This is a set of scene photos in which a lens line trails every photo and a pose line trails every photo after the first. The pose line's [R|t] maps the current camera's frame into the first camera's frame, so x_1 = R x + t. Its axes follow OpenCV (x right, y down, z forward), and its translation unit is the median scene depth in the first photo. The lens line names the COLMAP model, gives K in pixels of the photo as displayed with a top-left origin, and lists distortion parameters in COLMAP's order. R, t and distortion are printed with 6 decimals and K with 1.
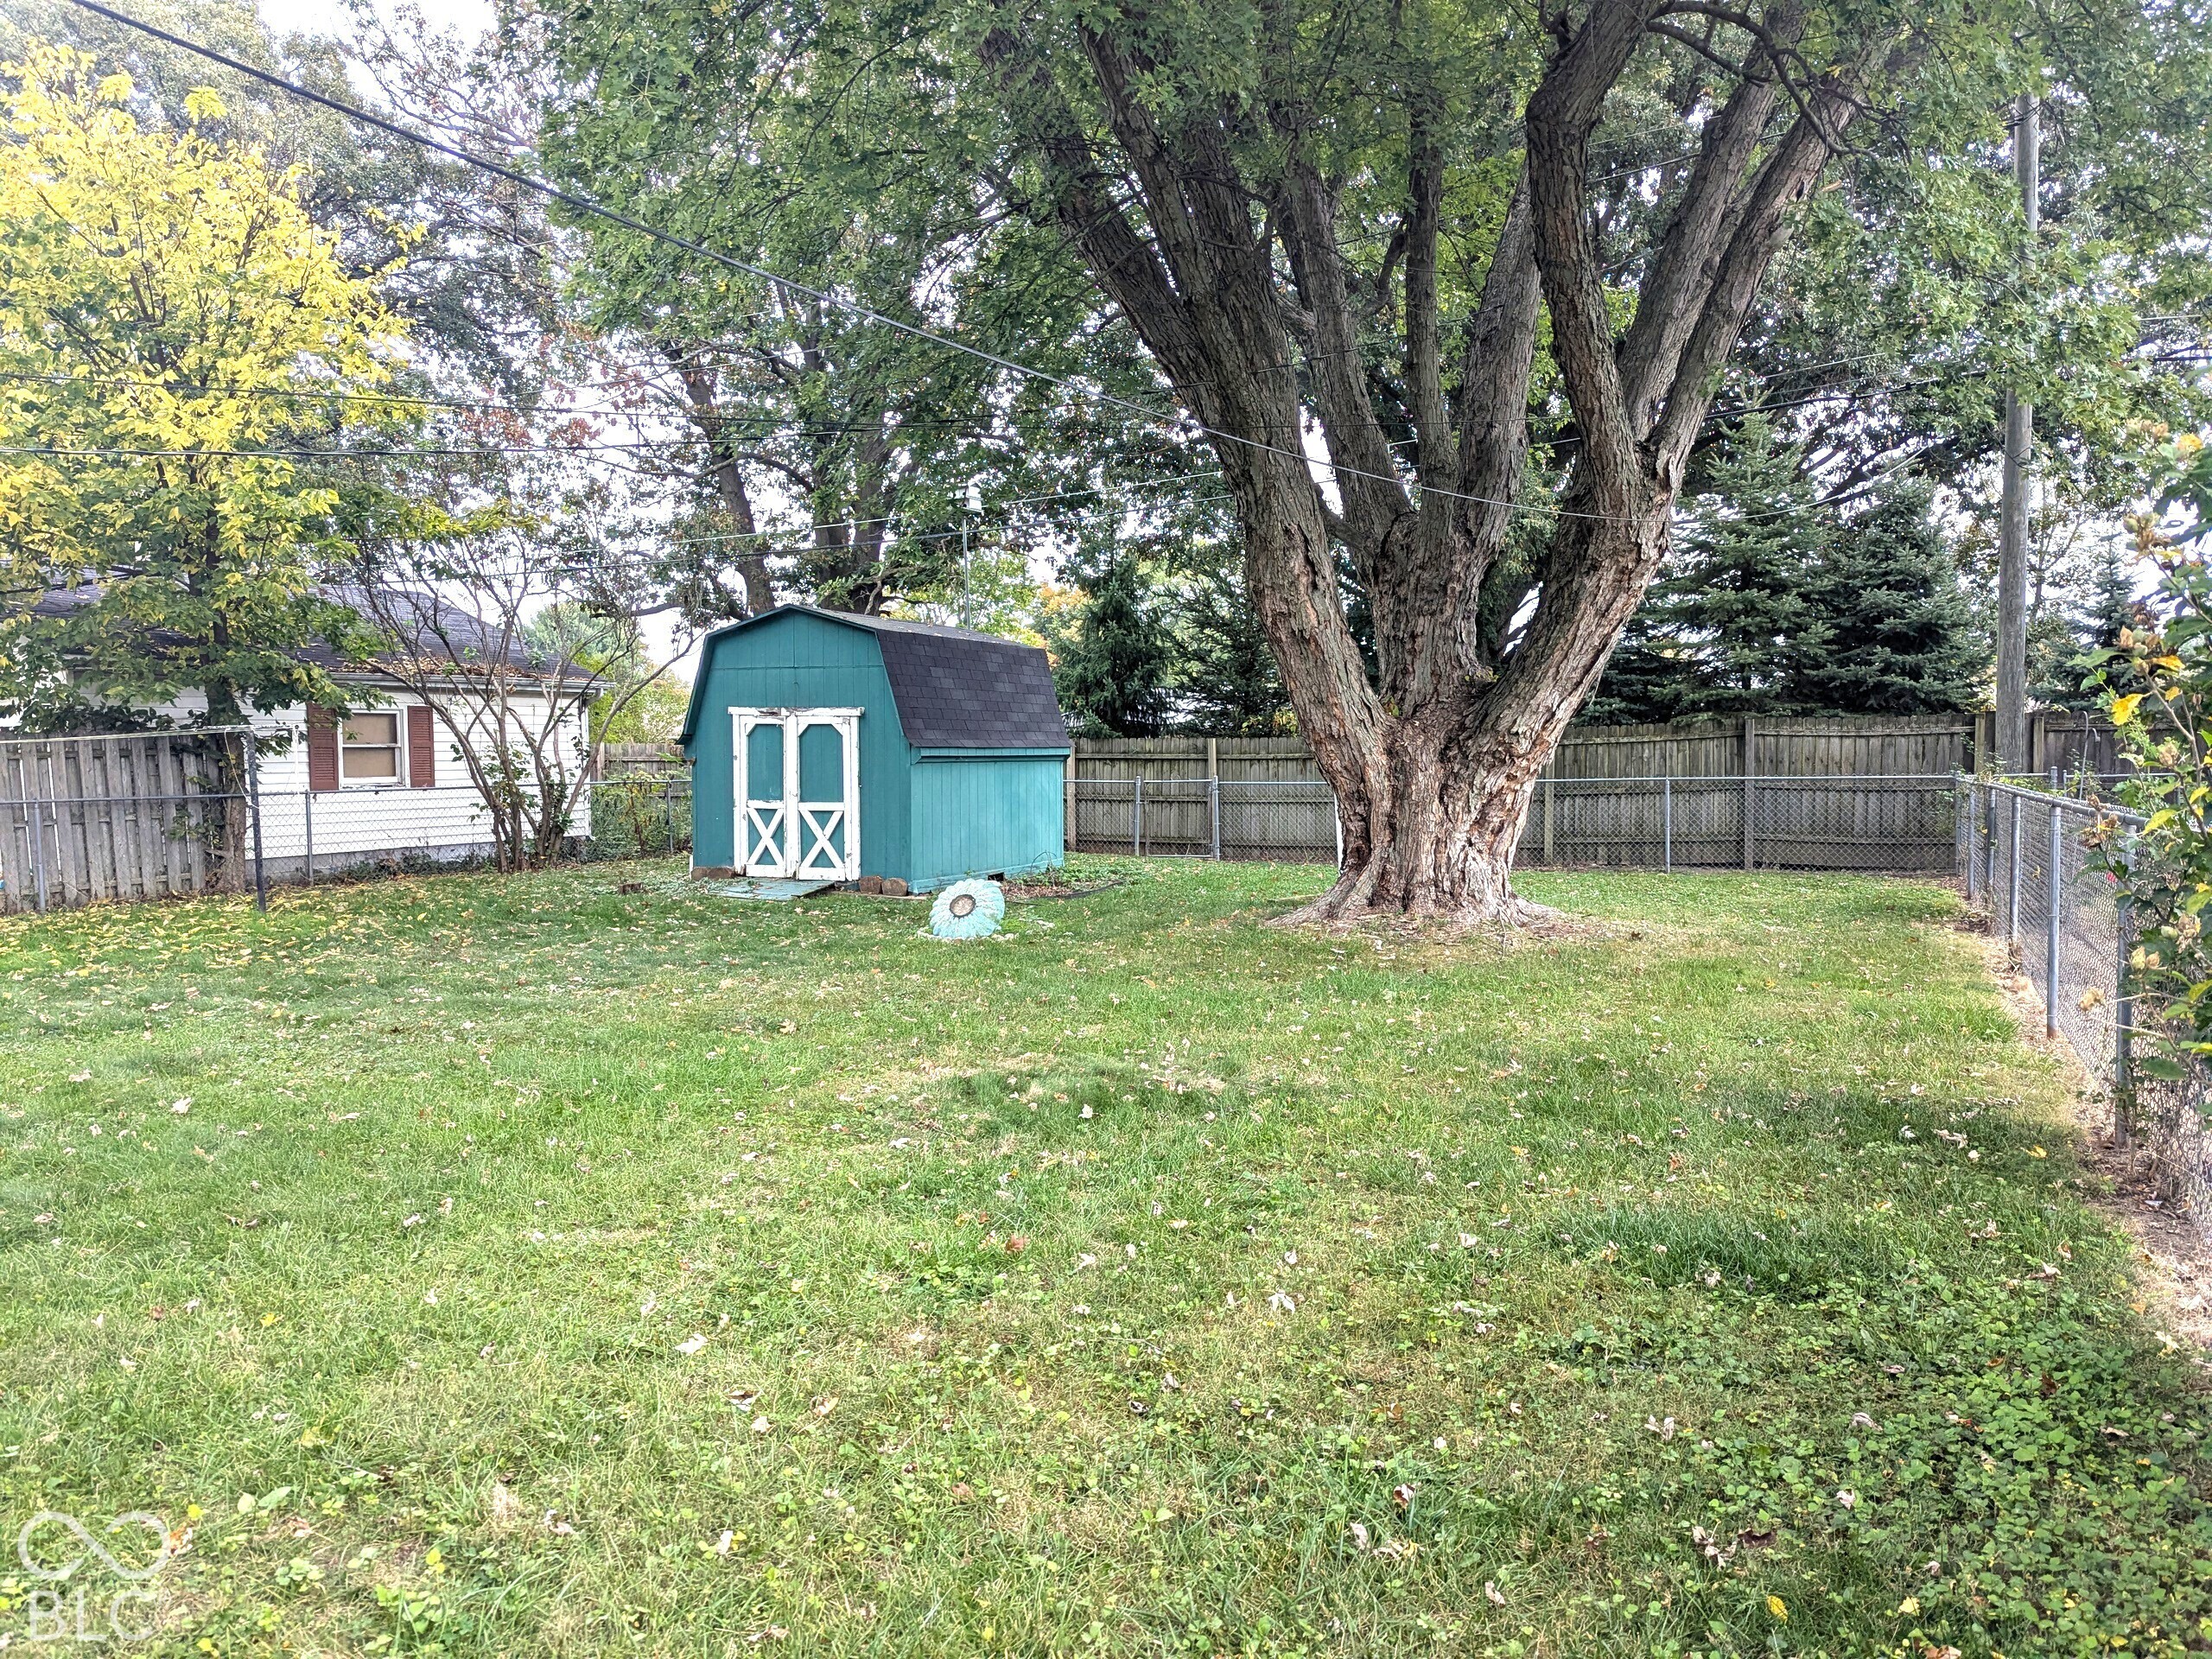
lens RADIAL K [[1605.2, 0, 1104.2], [0, 1605.2, 831.9], [0, 0, 1]] dist [0.058249, -0.015166]
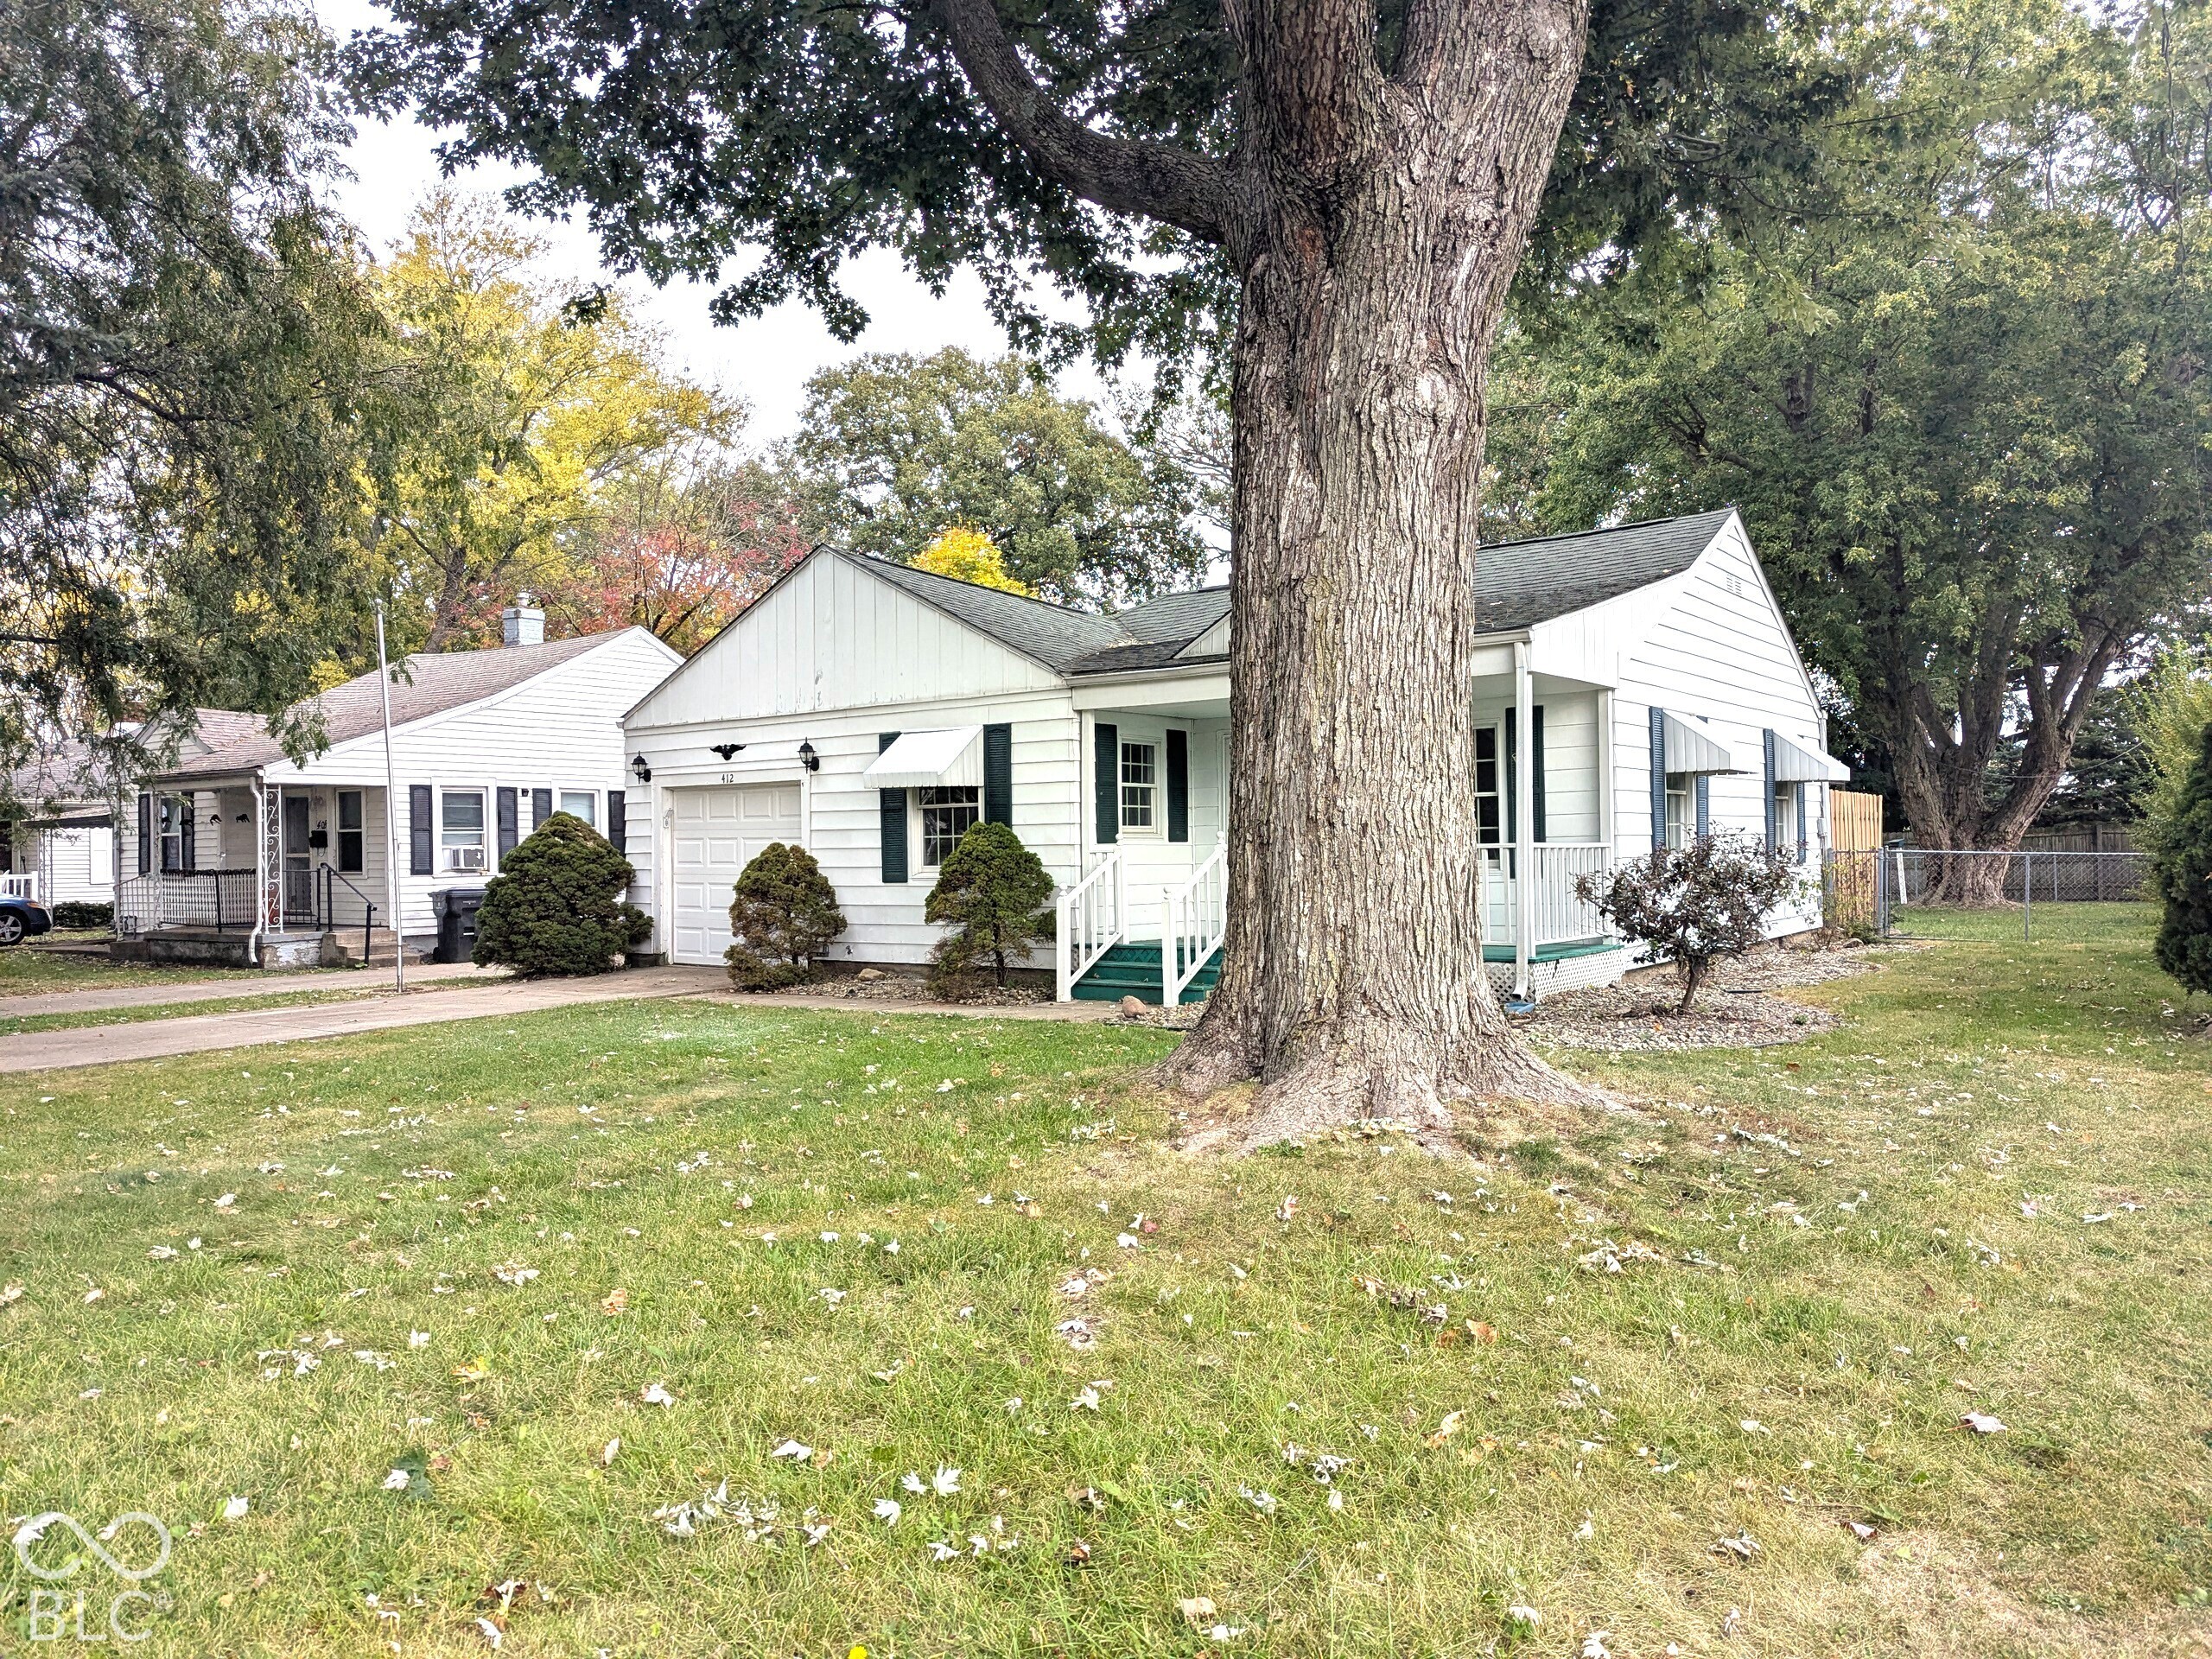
lens RADIAL K [[1605.2, 0, 1106.1], [0, 1605.2, 826.0], [0, 0, 1]] dist [0.058249, -0.015166]
pose [[0.988261, -0.005416, -0.152677, -0.763204], [-0.004917, 0.997726, -0.067221, 0.111314], [0.152694, 0.067183, 0.985987, -1.783720]]
